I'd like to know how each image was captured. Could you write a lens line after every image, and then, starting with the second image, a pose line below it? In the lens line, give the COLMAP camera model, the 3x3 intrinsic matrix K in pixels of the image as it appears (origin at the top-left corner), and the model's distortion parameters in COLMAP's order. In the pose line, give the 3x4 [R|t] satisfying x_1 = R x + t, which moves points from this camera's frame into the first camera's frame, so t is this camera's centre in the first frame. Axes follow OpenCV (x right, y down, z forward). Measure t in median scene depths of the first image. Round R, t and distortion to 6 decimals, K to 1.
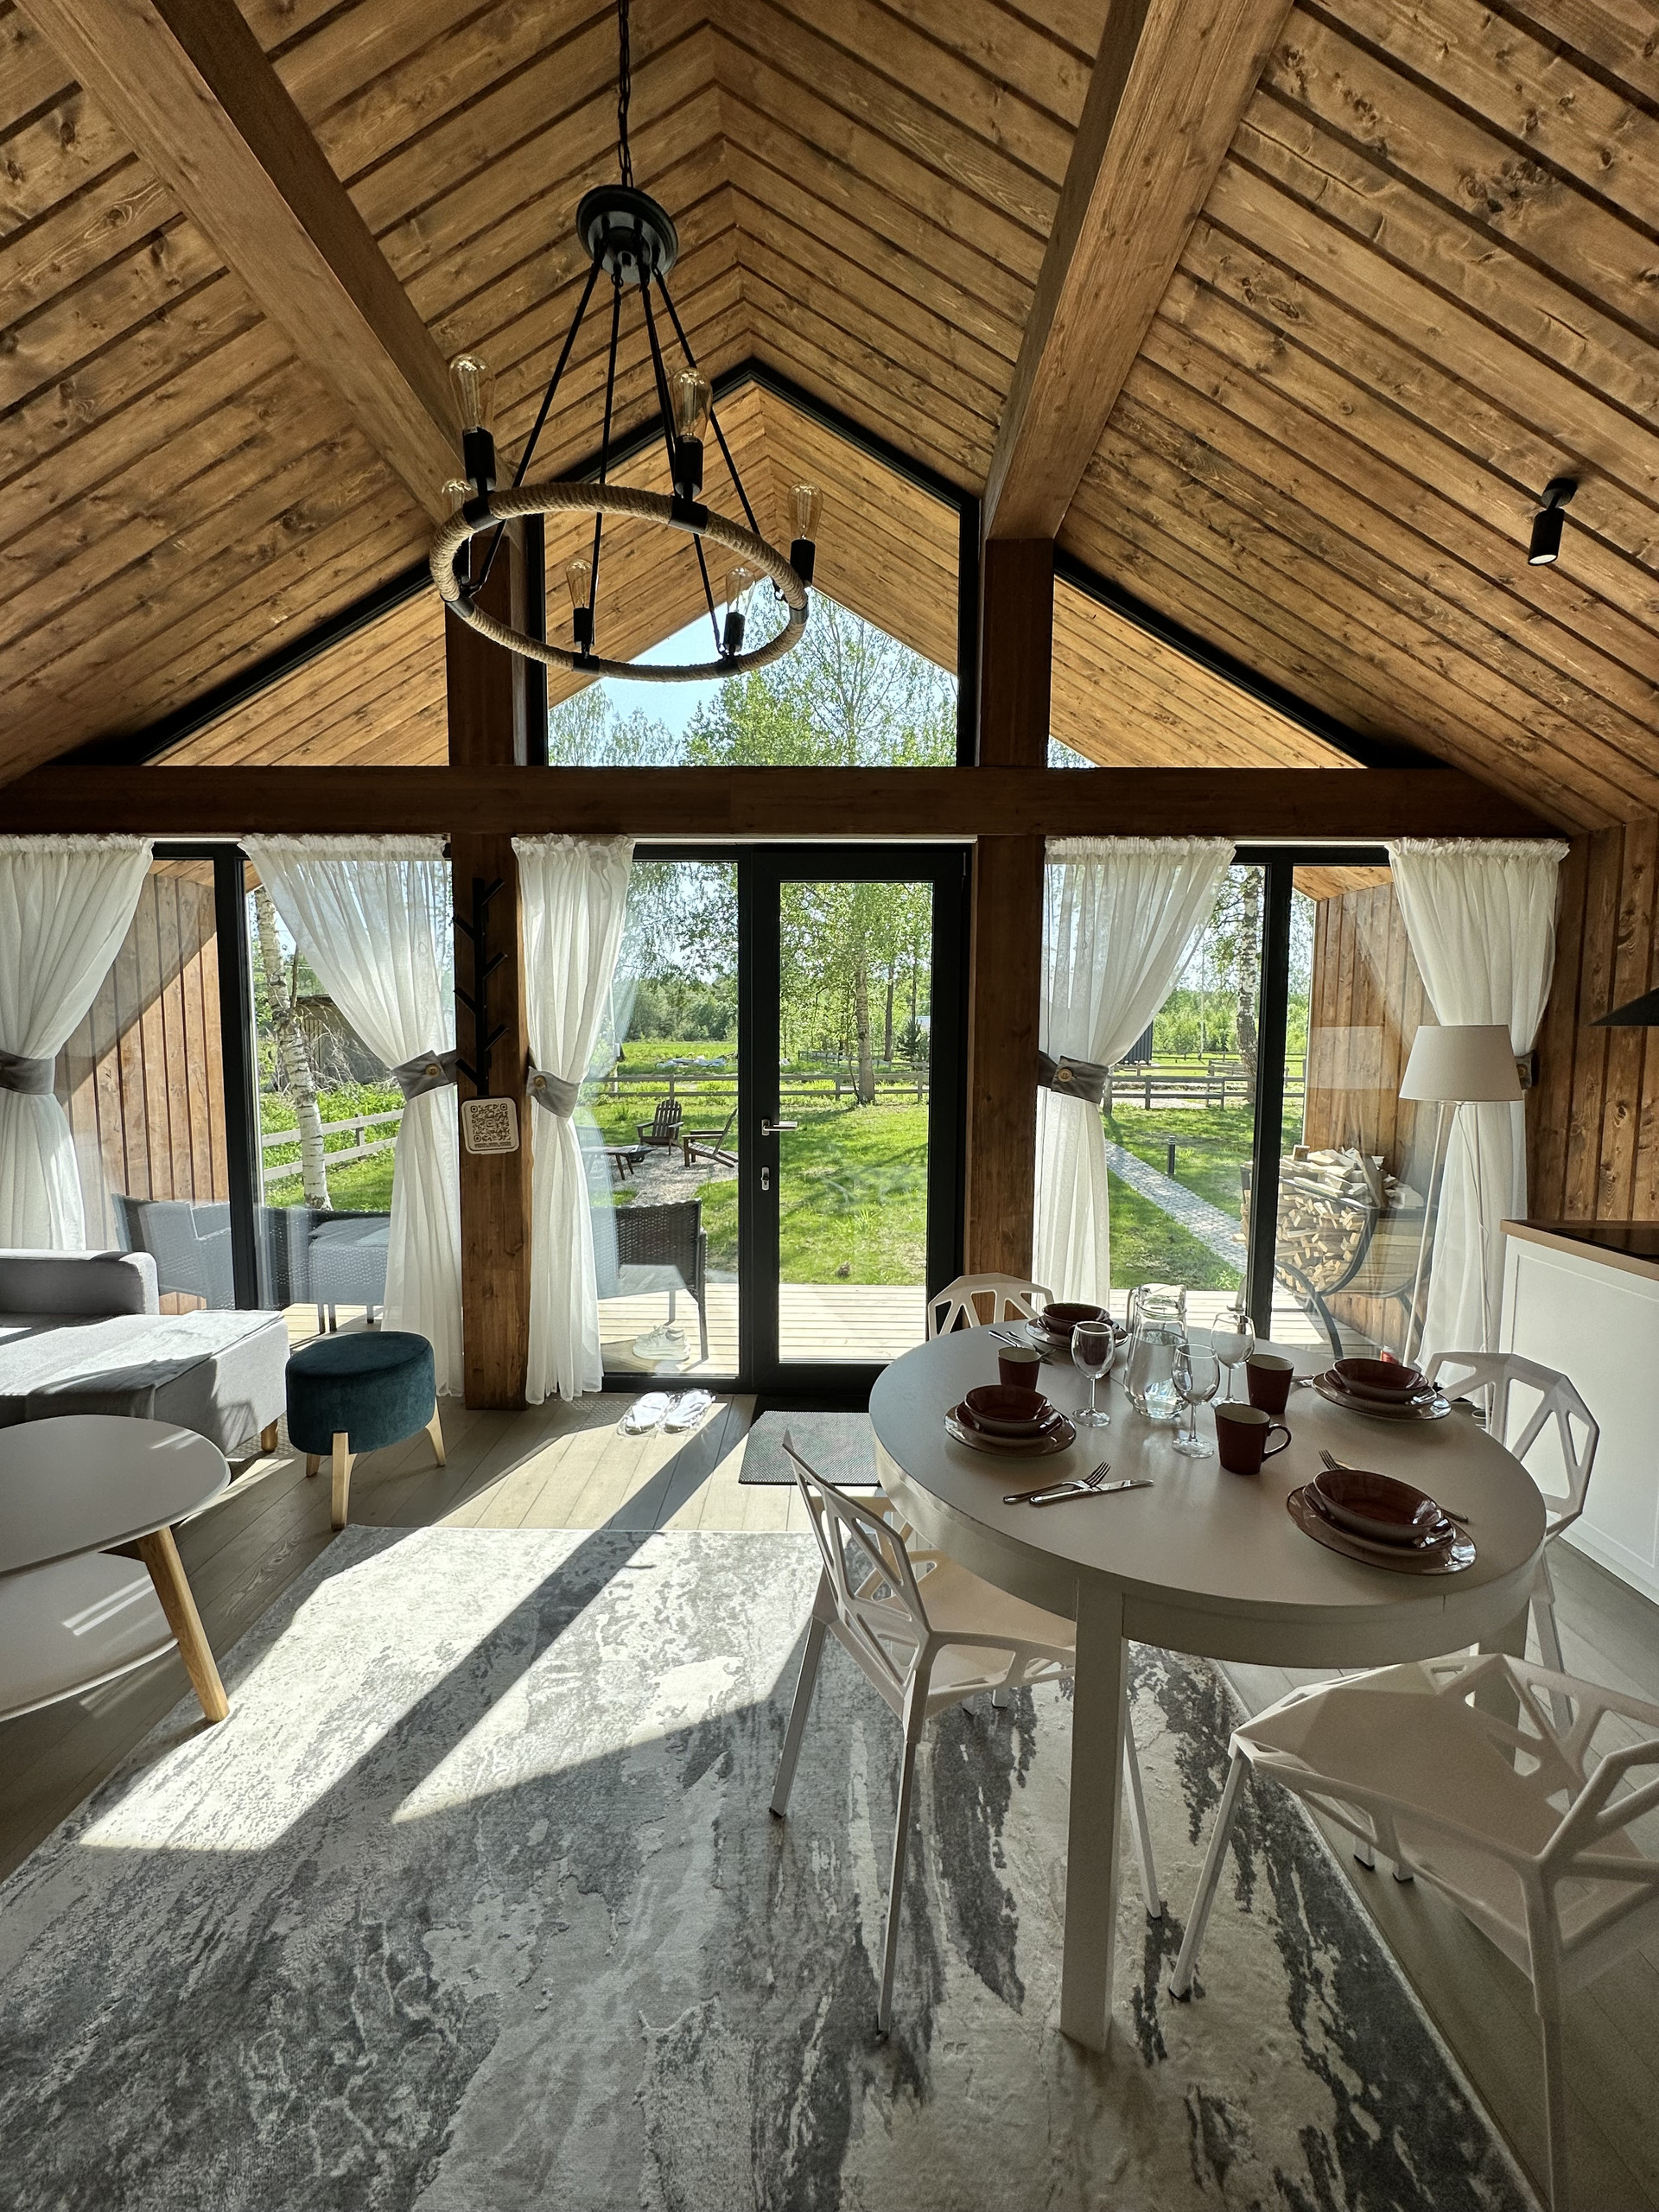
lens RADIAL K [[885.8, 0, 826.7], [0, 885.8, 1105.1], [0, 0, 1]] dist [-0.000031, -0.000413]
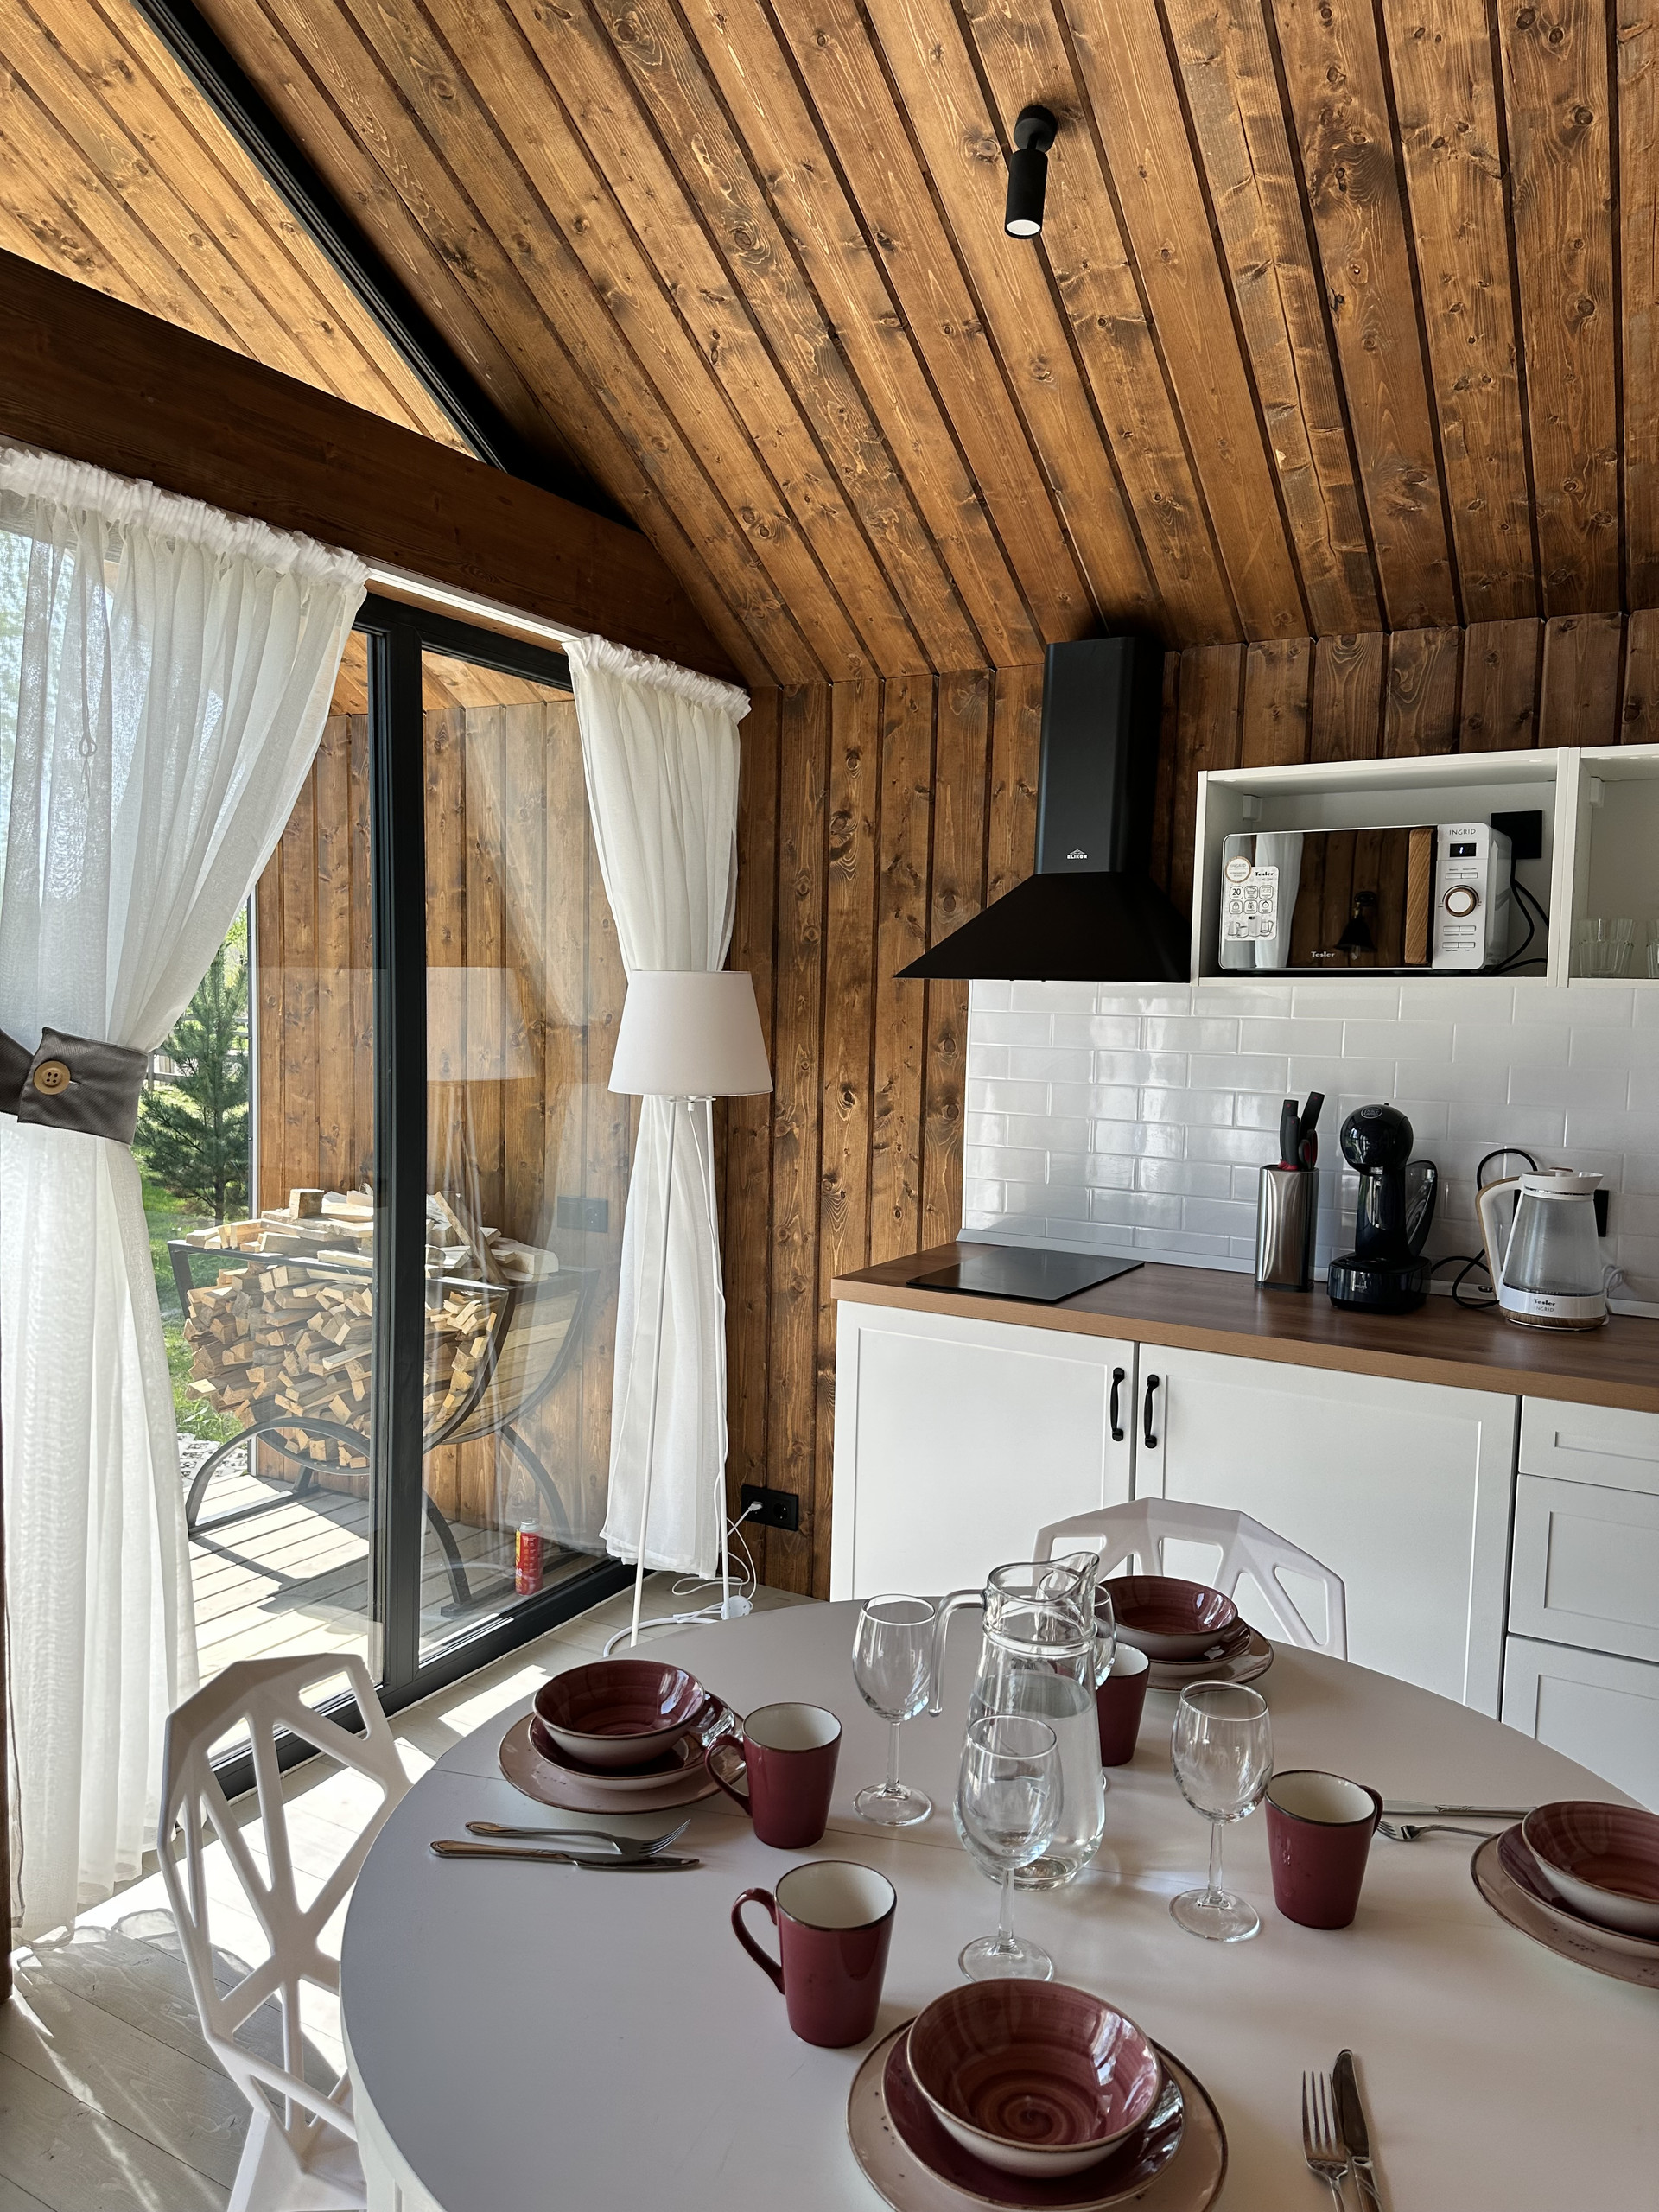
lens RADIAL K [[1551.4, 0, 819.0], [0, 1551.4, 1113.6], [0, 0, 1]] dist [0.147335, -0.221926]
pose [[0.488469, -0.061666, 0.870400, -0.178683], [0.052067, 0.997782, 0.041470, -0.030776], [-0.871027, 0.025062, 0.490596, 0.386135]]
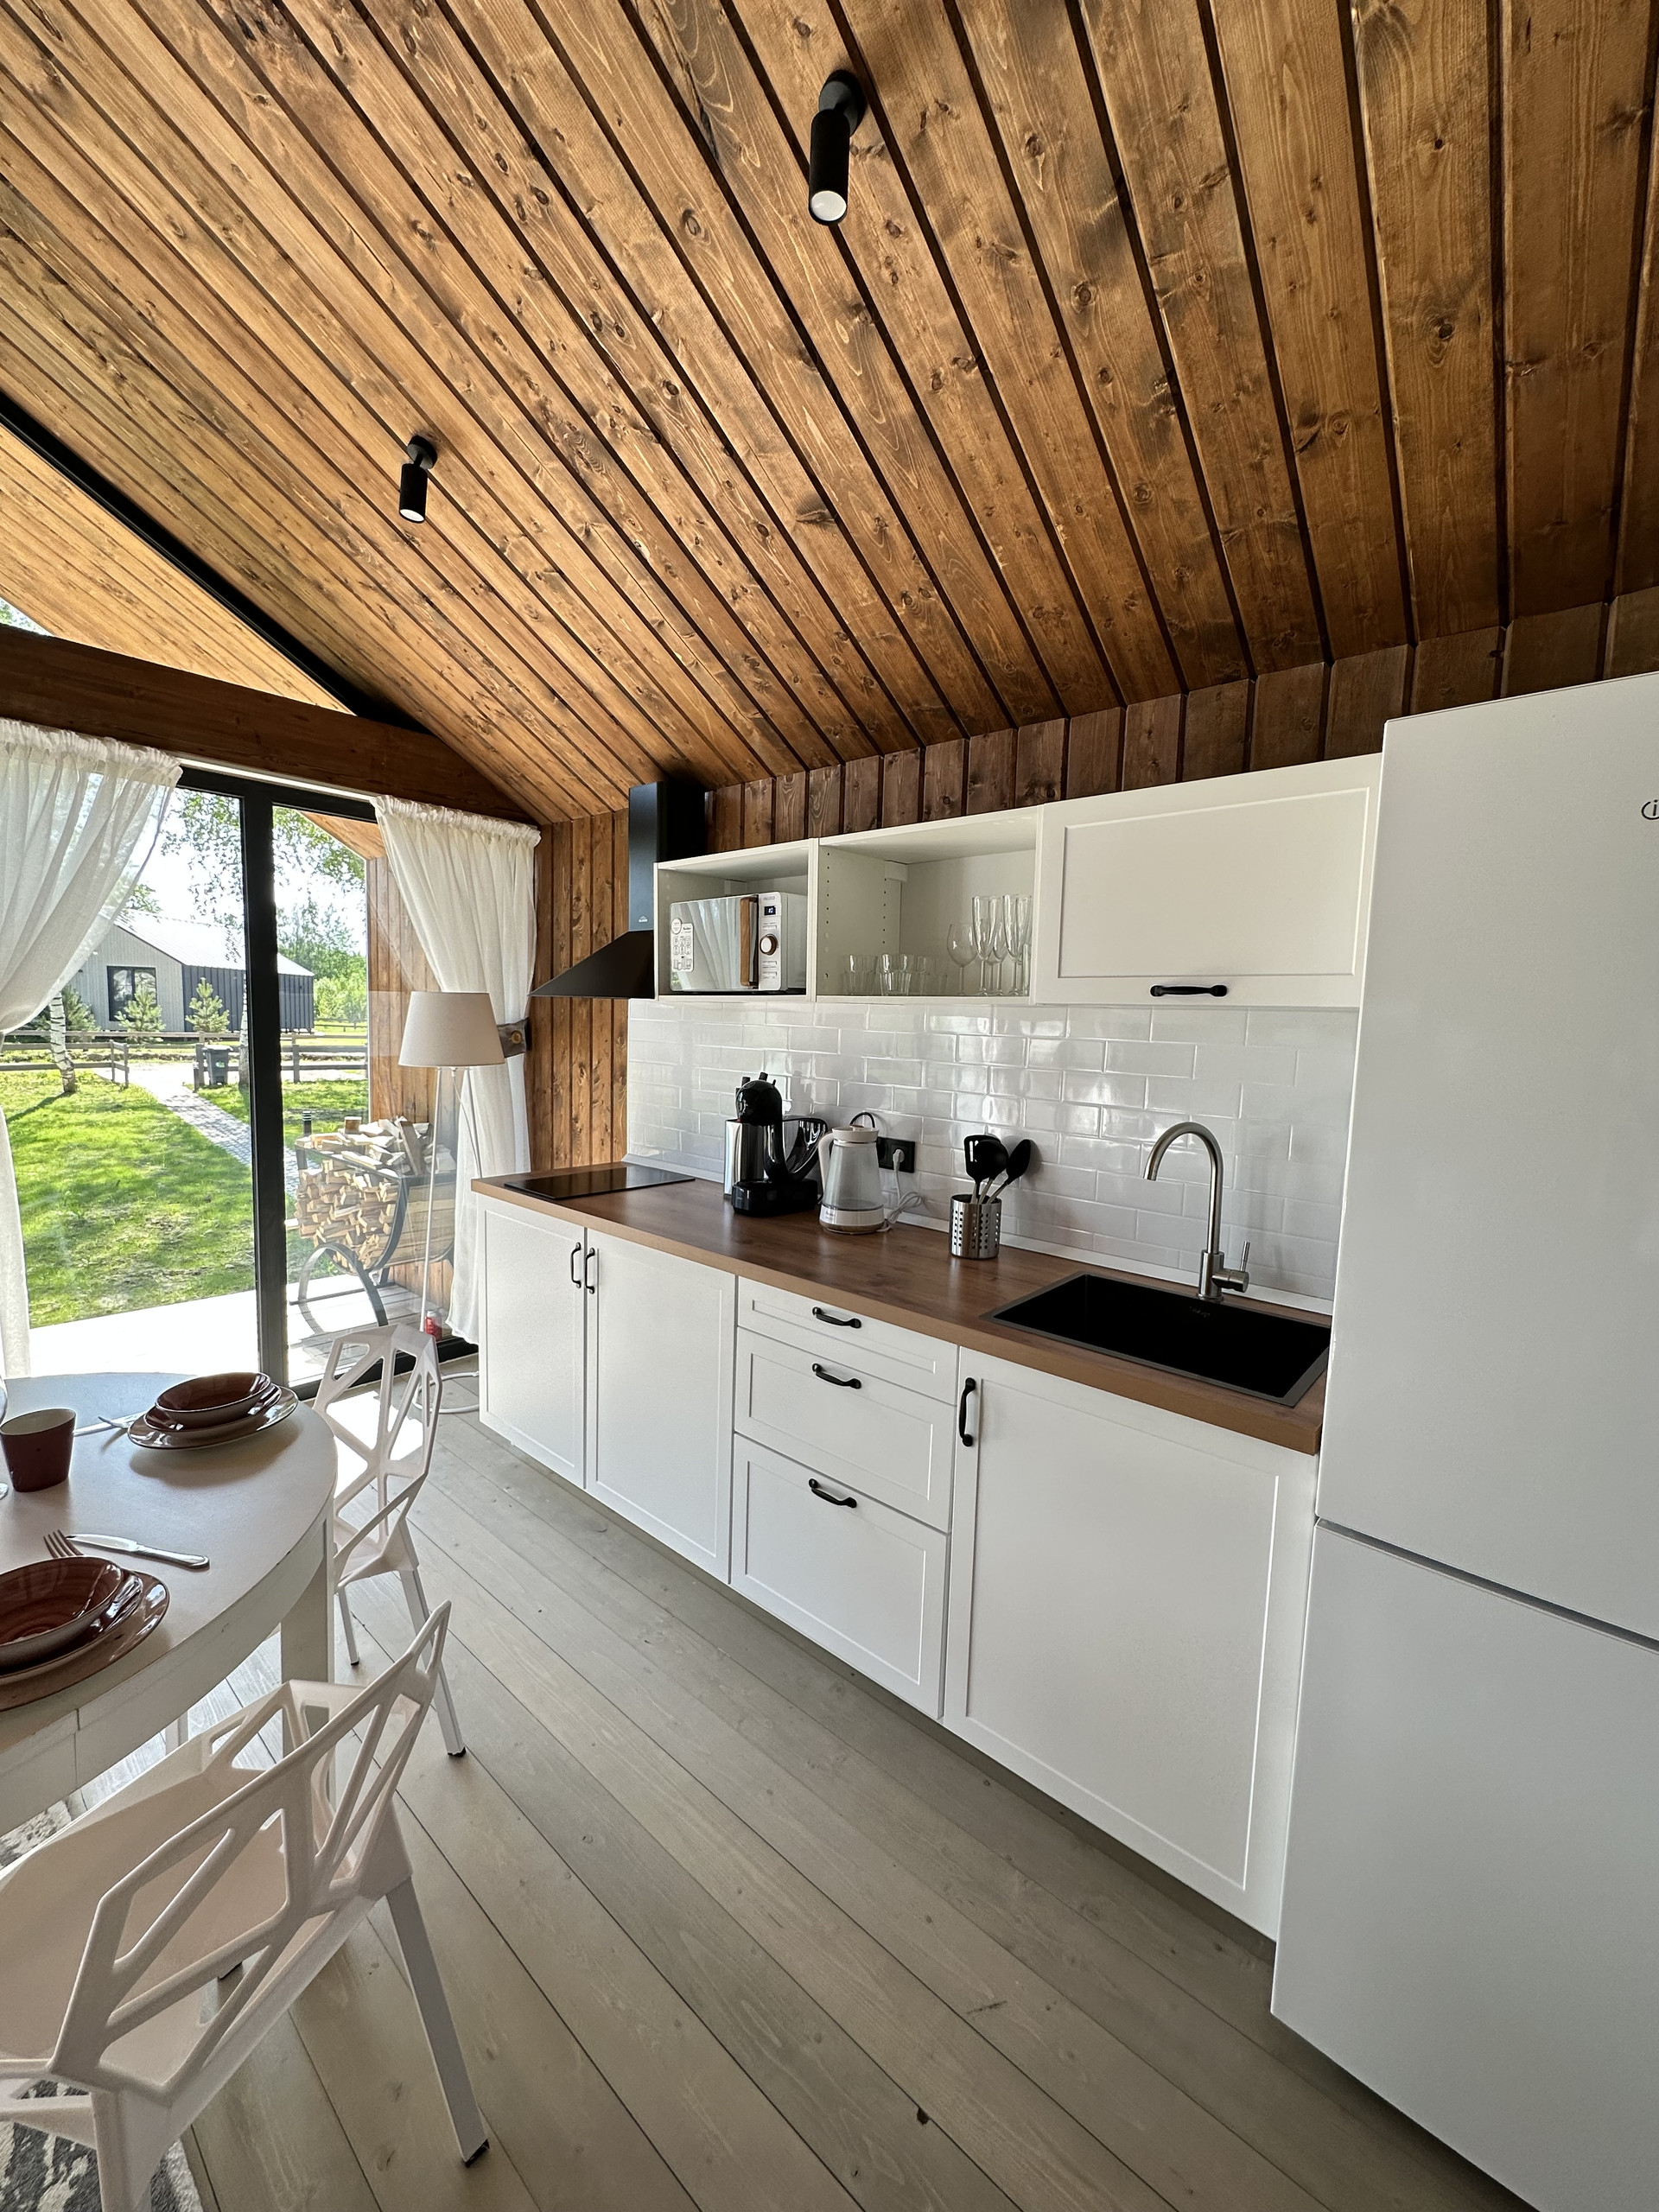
lens RADIAL K [[885.8, 0, 826.7], [0, 885.8, 1105.1], [0, 0, 1]] dist [-0.000031, -0.000413]
pose [[0.652174, -0.059821, 0.755705, 0.213267], [0.033440, 0.998181, 0.050156, 0.003212], [-0.757331, -0.007440, 0.652989, 0.000625]]
